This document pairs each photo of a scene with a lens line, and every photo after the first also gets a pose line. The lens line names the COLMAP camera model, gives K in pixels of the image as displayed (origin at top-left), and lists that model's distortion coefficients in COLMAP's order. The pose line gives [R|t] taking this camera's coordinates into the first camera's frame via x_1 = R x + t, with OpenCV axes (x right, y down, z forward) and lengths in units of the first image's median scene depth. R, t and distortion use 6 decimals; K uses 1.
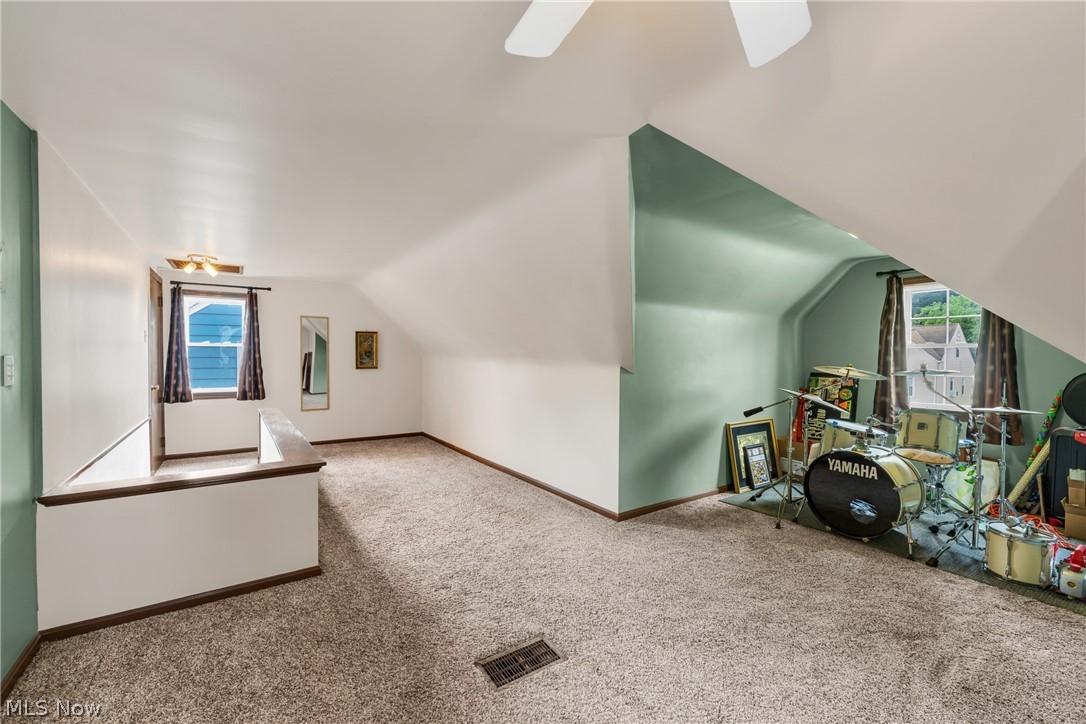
lens RADIAL K [[436.0, 0, 543.0], [0, 436.0, 362.0], [0, 0, 1]] dist [0.002505, -0.000011]
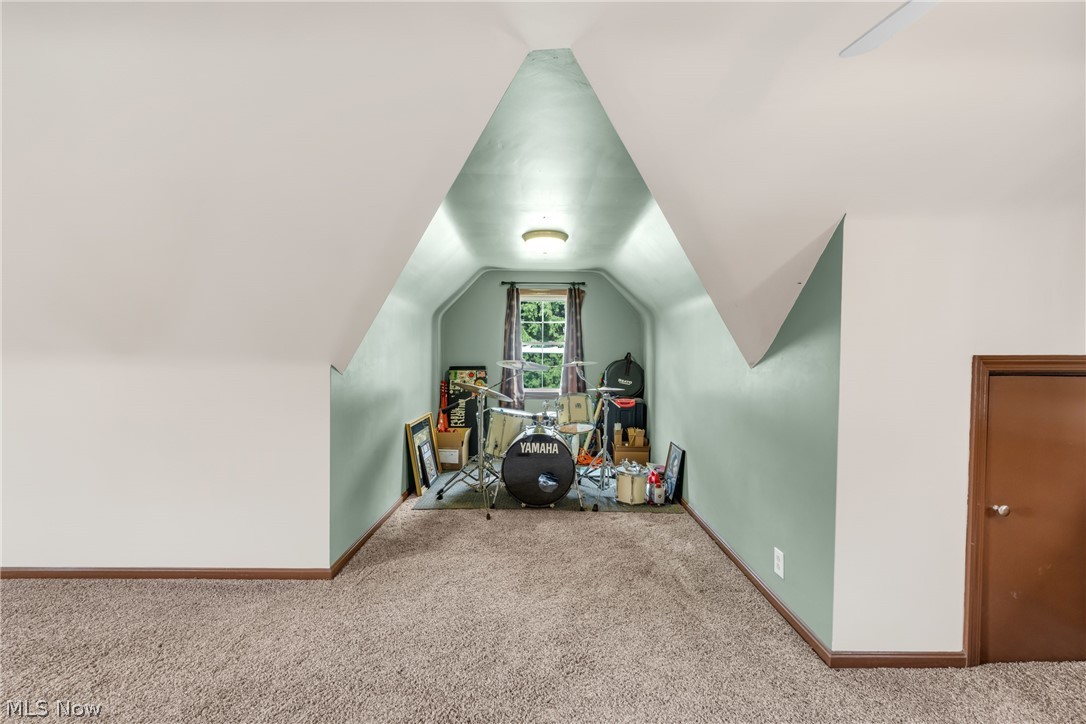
lens RADIAL K [[436.0, 0, 543.0], [0, 436.0, 362.0], [0, 0, 1]] dist [0.002505, -0.000011]
pose [[0.574346, -0.015875, 0.818458, -0.224272], [0.006314, 0.999868, 0.014963, -0.001909], [-0.818588, -0.003426, 0.574371, 0.315090]]
